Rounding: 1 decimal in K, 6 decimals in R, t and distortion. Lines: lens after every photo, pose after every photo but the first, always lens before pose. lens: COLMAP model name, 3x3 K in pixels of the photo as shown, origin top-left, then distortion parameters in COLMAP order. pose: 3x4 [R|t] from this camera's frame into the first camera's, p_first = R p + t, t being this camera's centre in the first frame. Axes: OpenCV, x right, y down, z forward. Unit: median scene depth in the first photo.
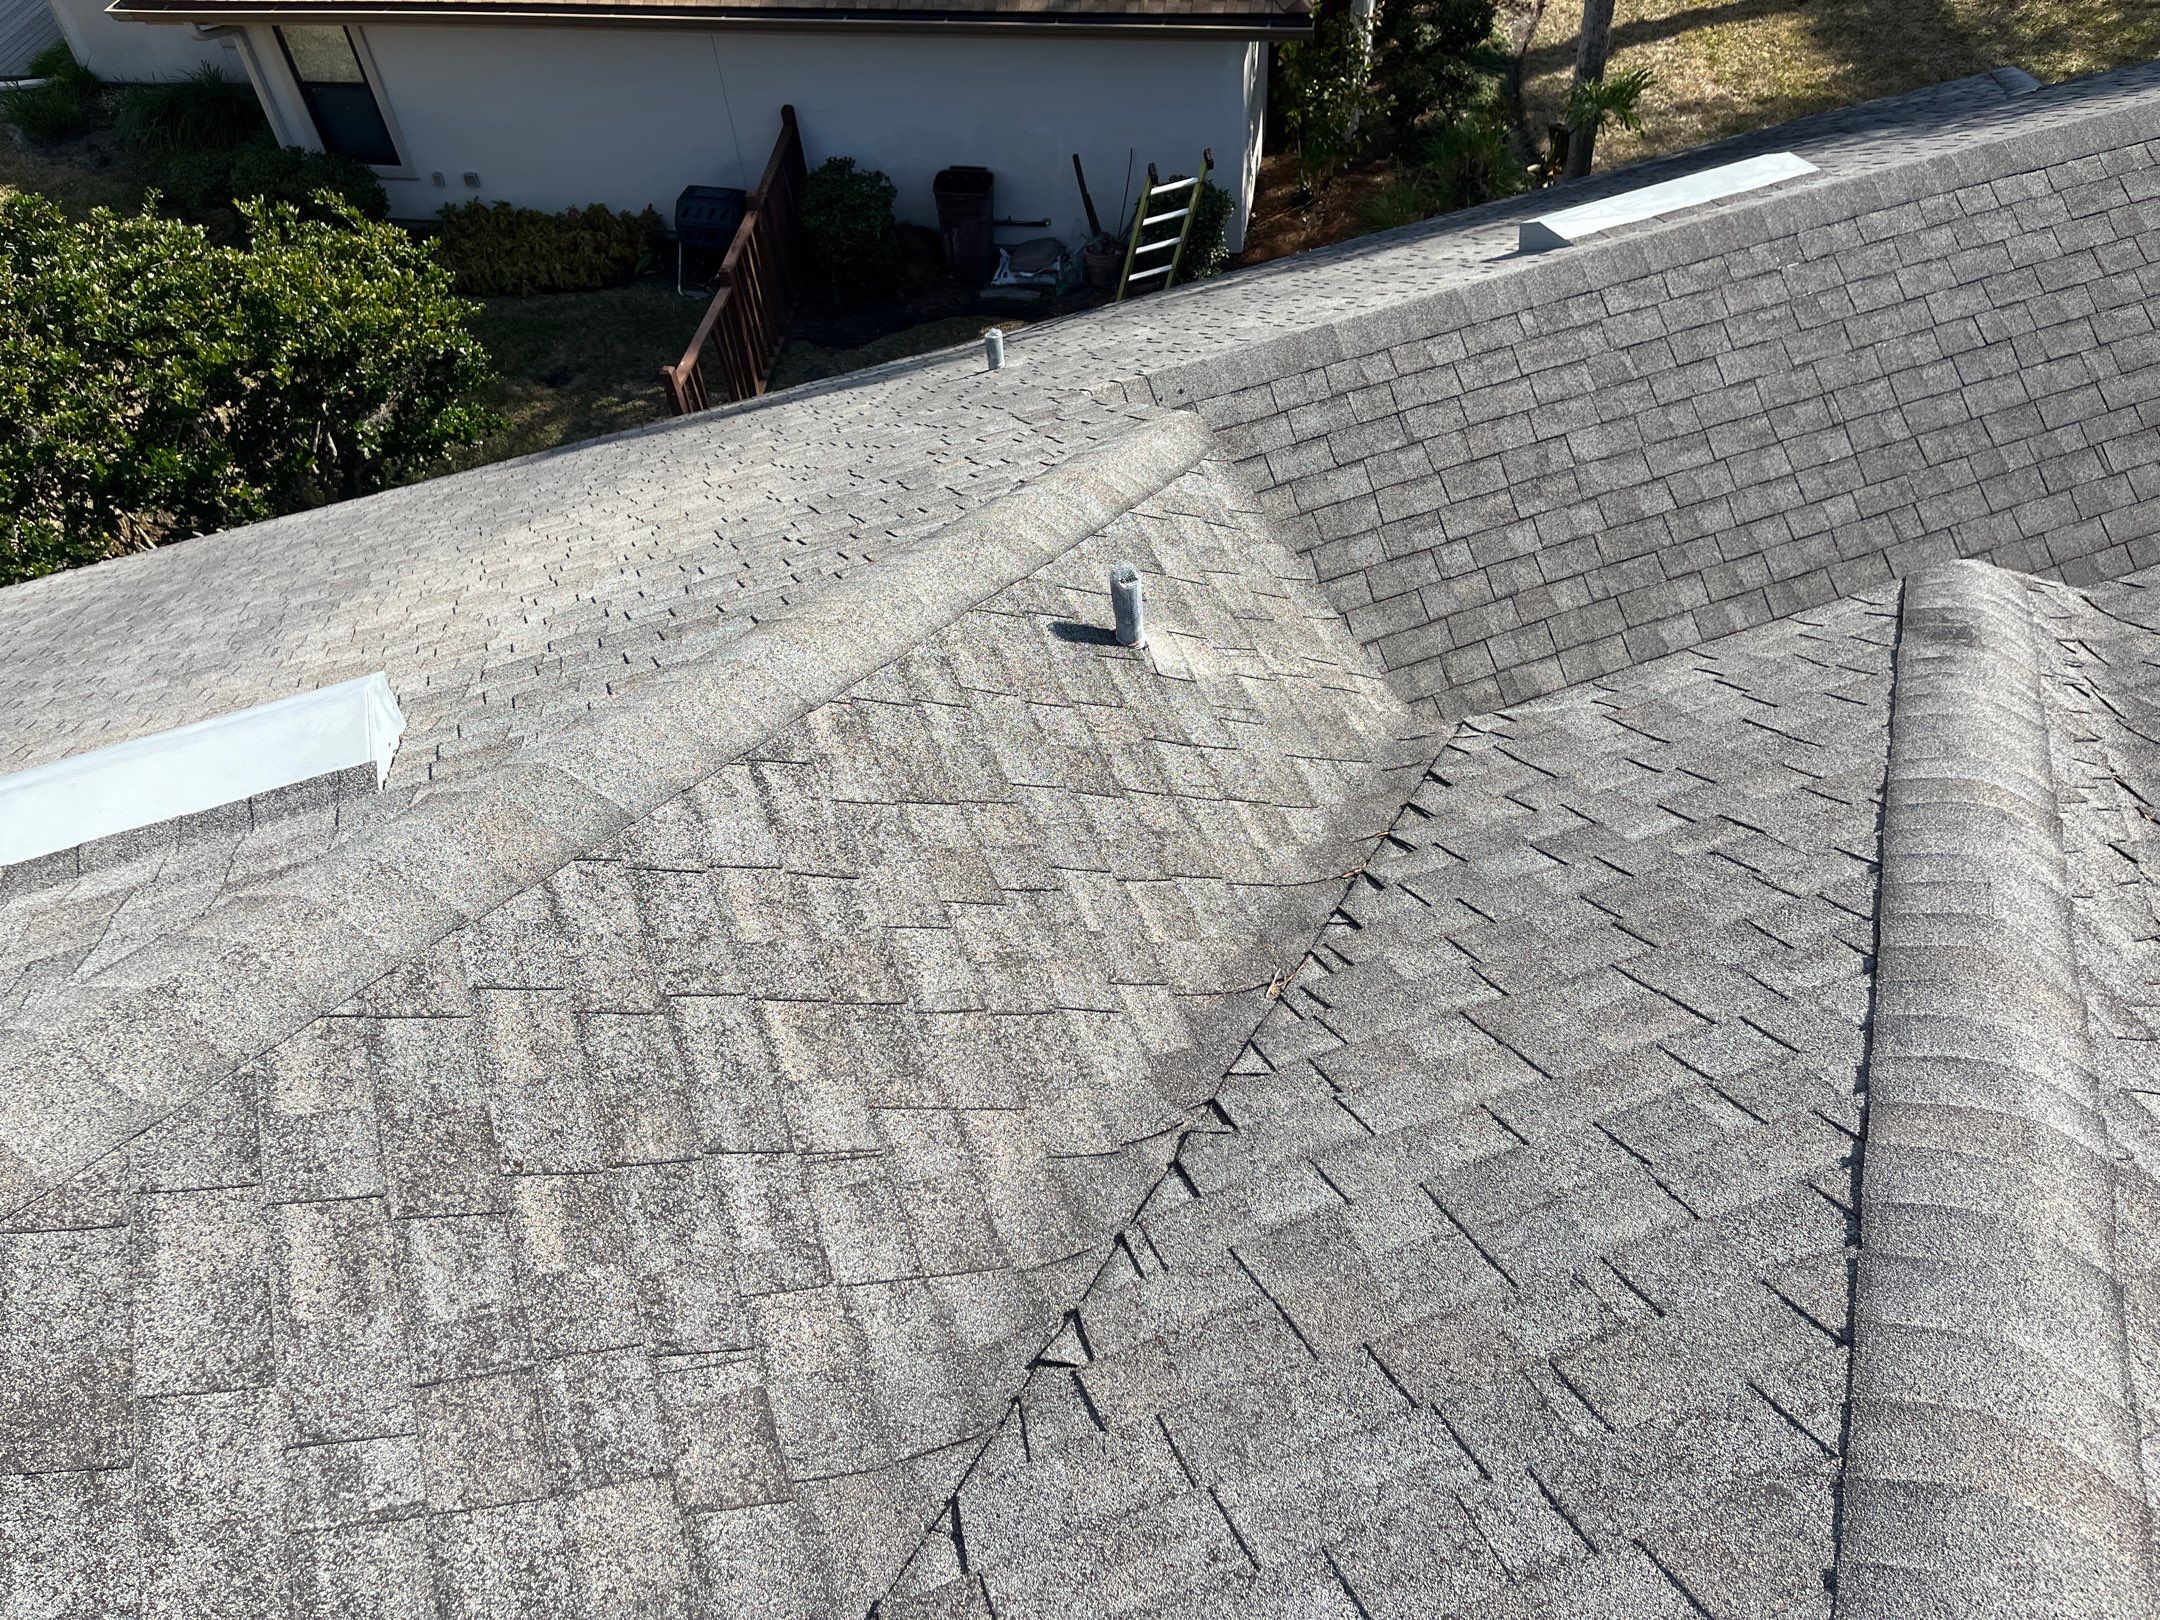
lens RADIAL K [[1489.8, 0, 1099.0], [0, 1489.8, 801.8], [0, 0, 1]] dist [0.056171, -0.074388]
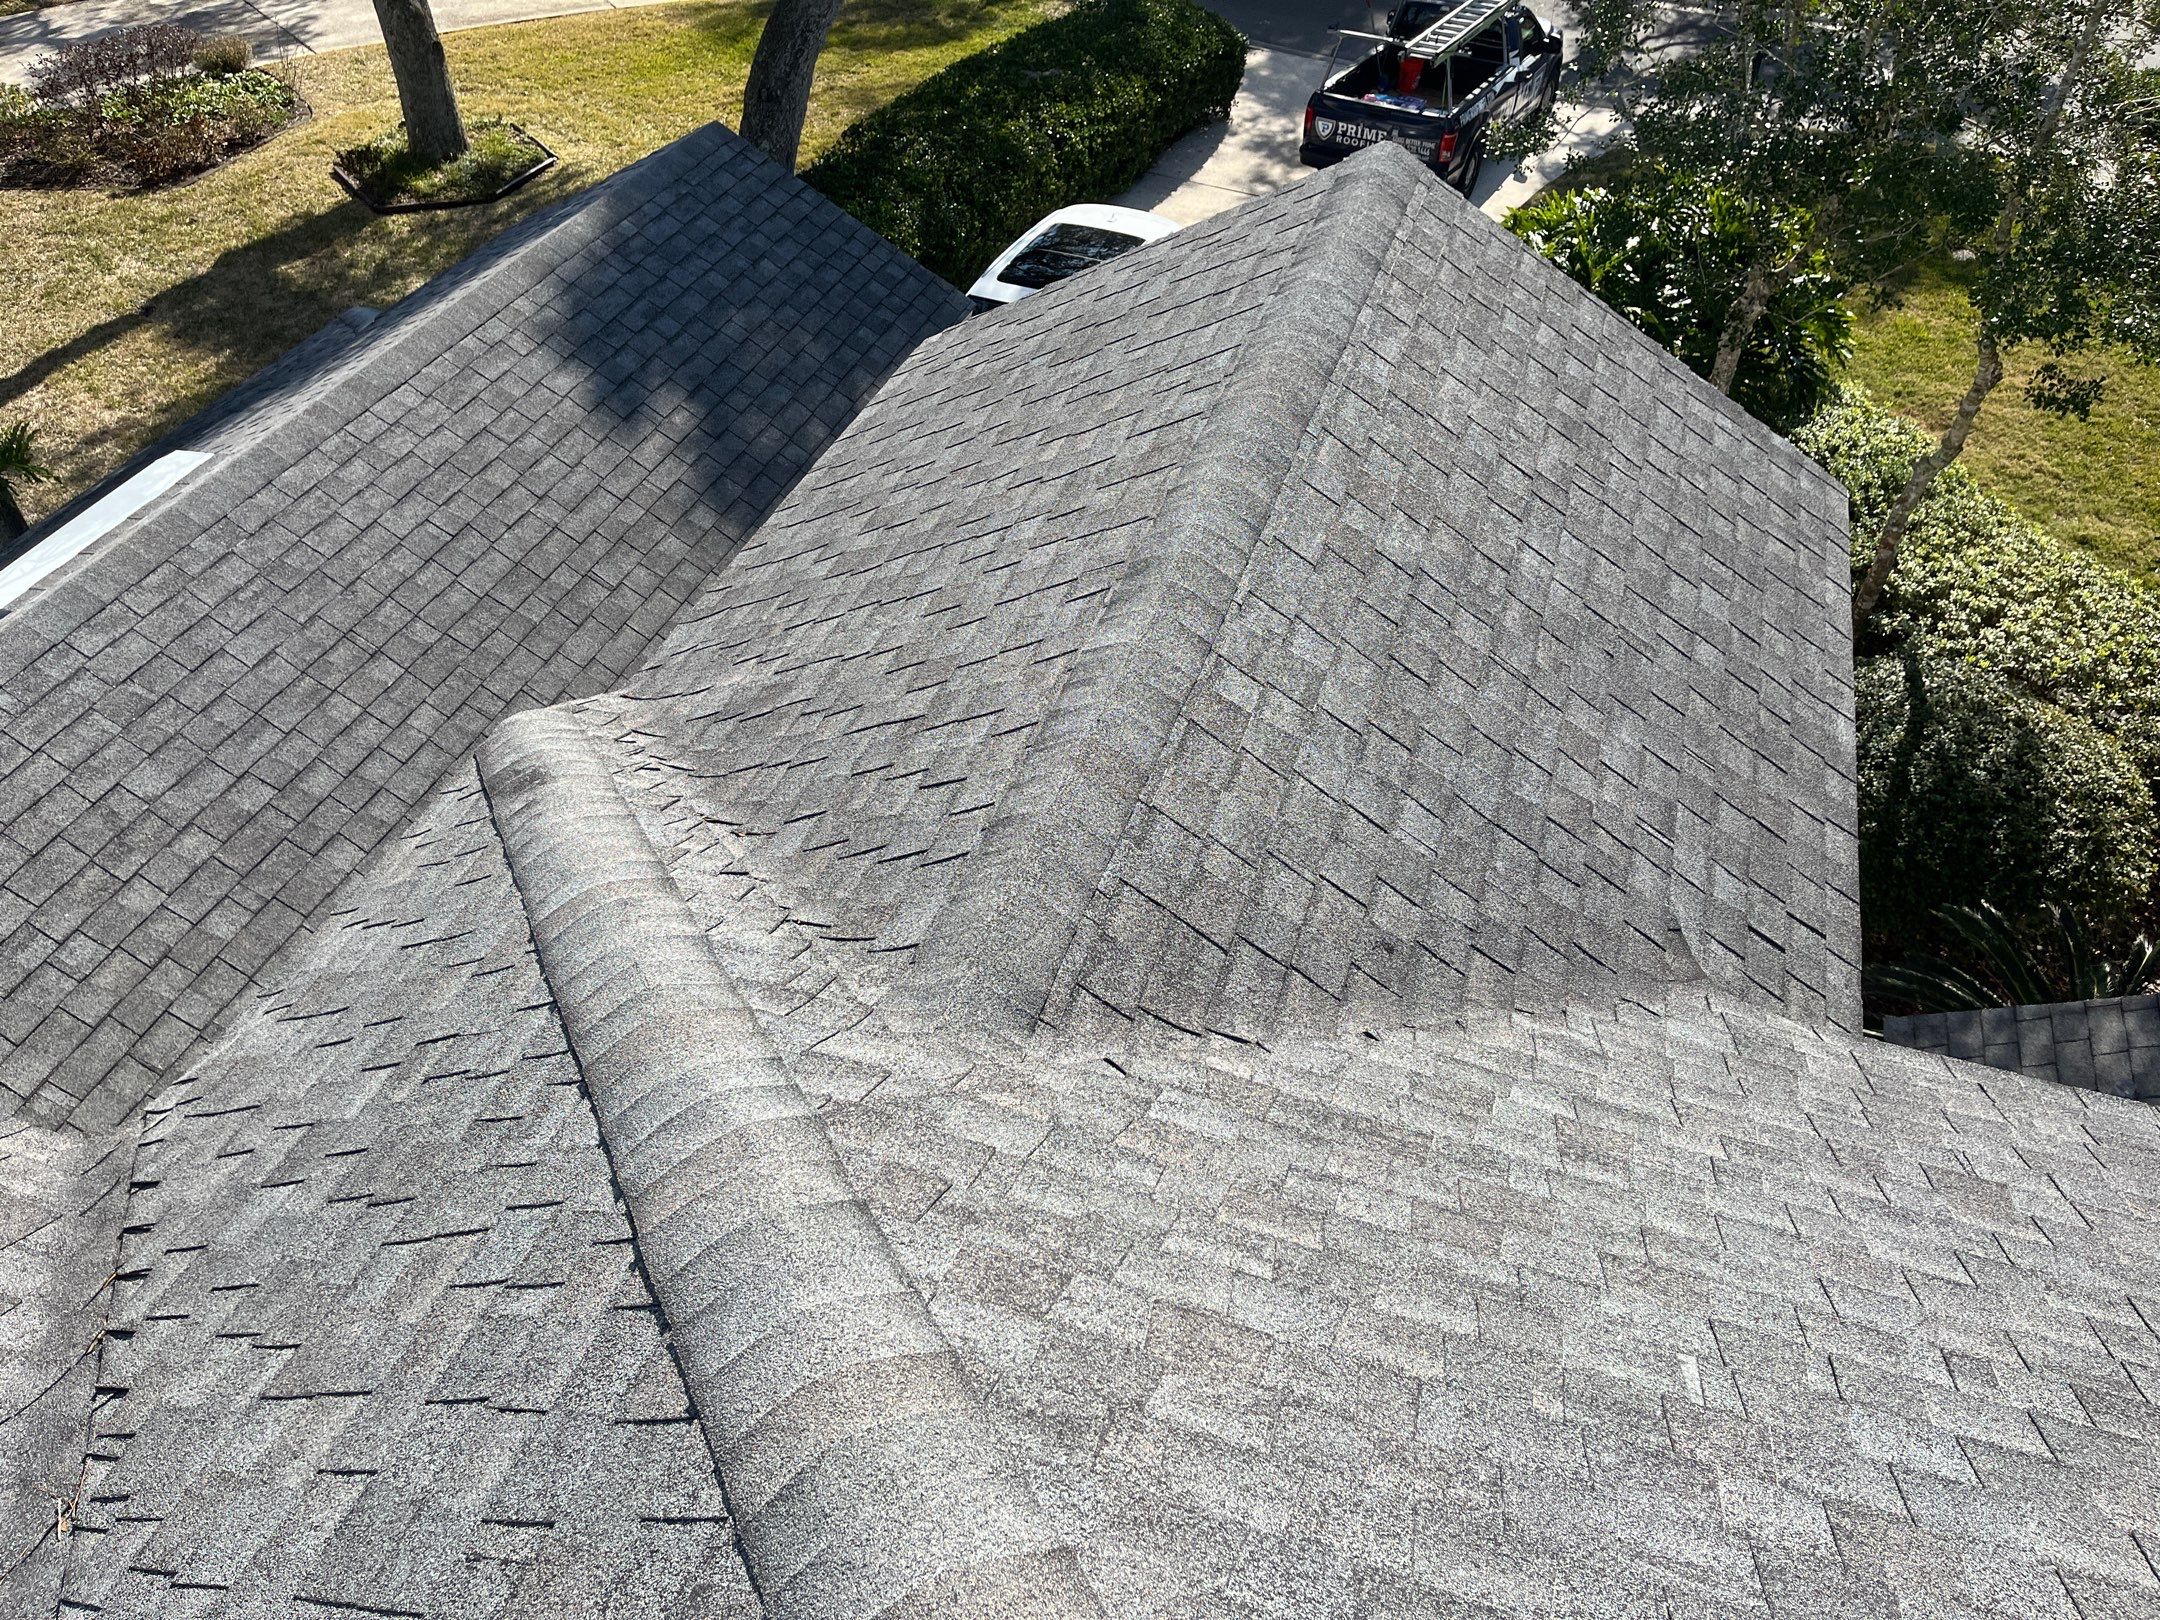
lens RADIAL K [[1489.8, 0, 1099.0], [0, 1489.8, 801.8], [0, 0, 1]] dist [0.056171, -0.074388]
pose [[0.634824, -0.485769, 0.600855, 0.174345], [0.569583, 0.819675, 0.060894, 0.071788], [-0.522086, 0.303580, 0.797035, -0.076359]]
